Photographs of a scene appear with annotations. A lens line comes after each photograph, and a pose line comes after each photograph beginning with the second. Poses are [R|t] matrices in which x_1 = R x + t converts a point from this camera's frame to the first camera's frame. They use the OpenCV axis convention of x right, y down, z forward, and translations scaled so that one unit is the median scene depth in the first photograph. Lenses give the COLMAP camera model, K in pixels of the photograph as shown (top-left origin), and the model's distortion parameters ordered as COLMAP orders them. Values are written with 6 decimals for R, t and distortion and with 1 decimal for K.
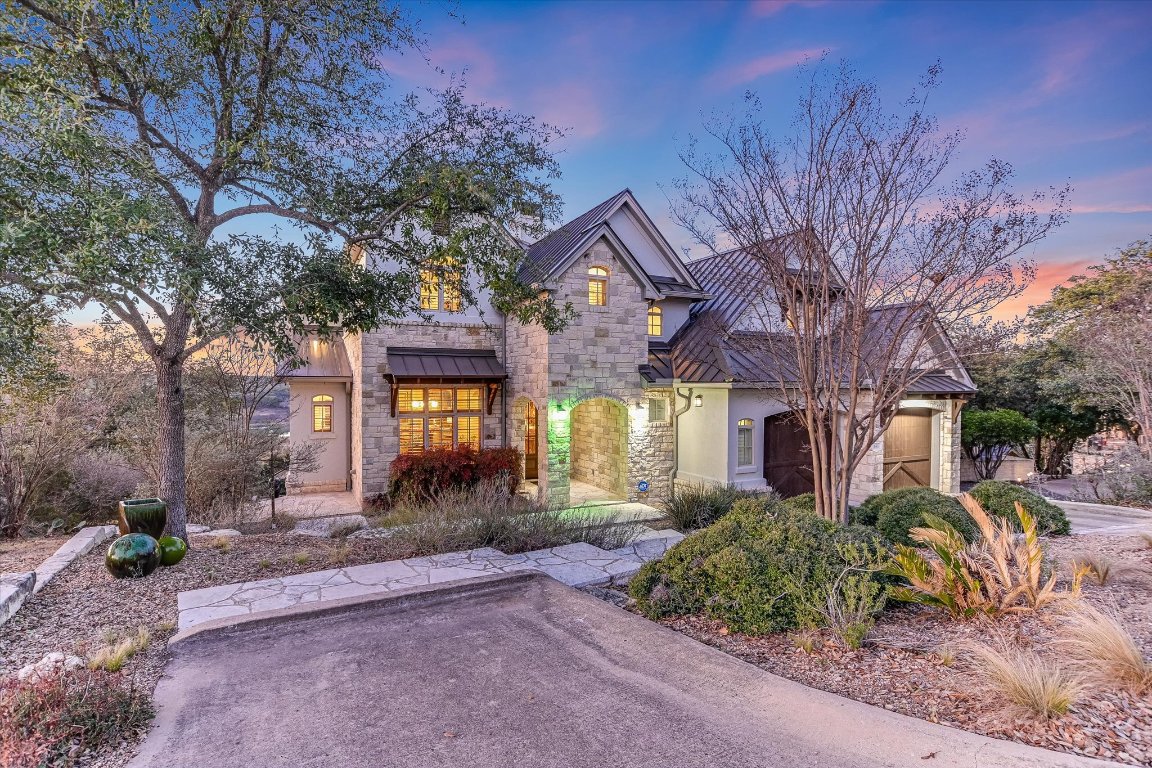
lens RADIAL K [[557.8, 0, 576.0], [0, 557.8, 384.0], [0, 0, 1]] dist [-0.017959, 0.000403]
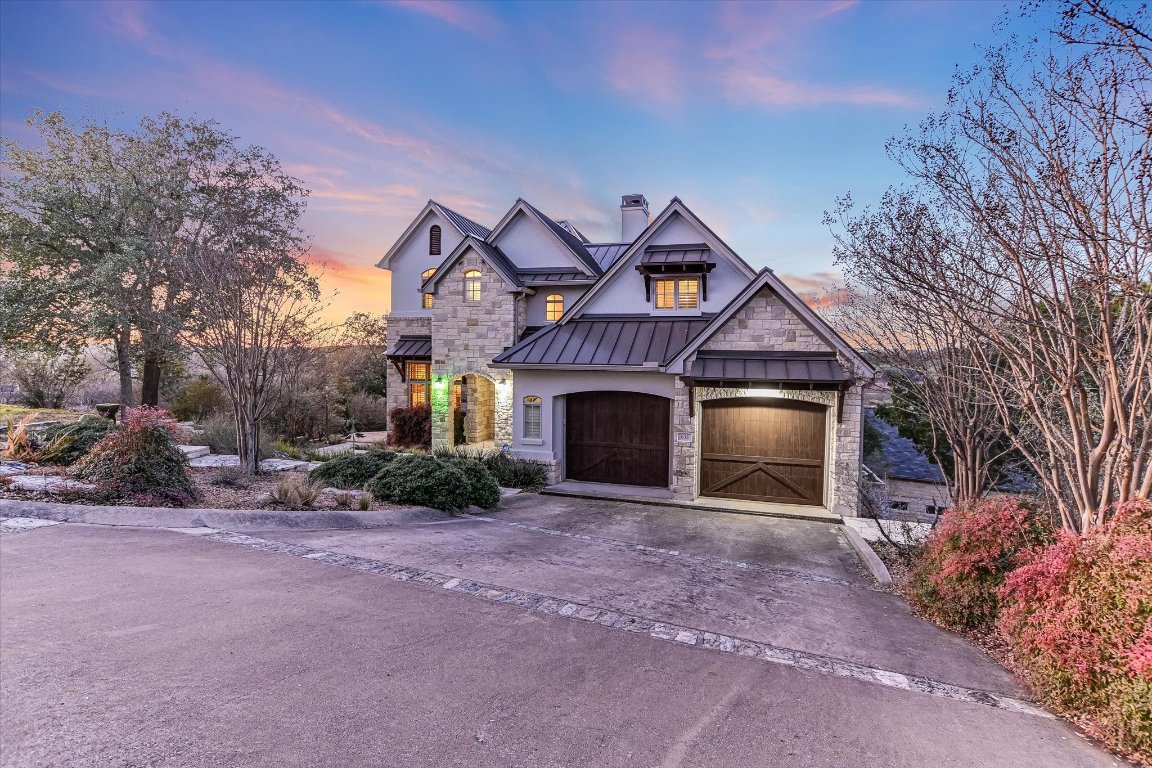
lens RADIAL K [[557.8, 0, 576.0], [0, 557.8, 384.0], [0, 0, 1]] dist [-0.017959, 0.000403]
pose [[0.736443, 0.044316, -0.675047, 1.063867], [-0.014905, 0.998673, 0.049301, -0.017737], [0.676336, -0.026245, 0.736126, 0.218763]]
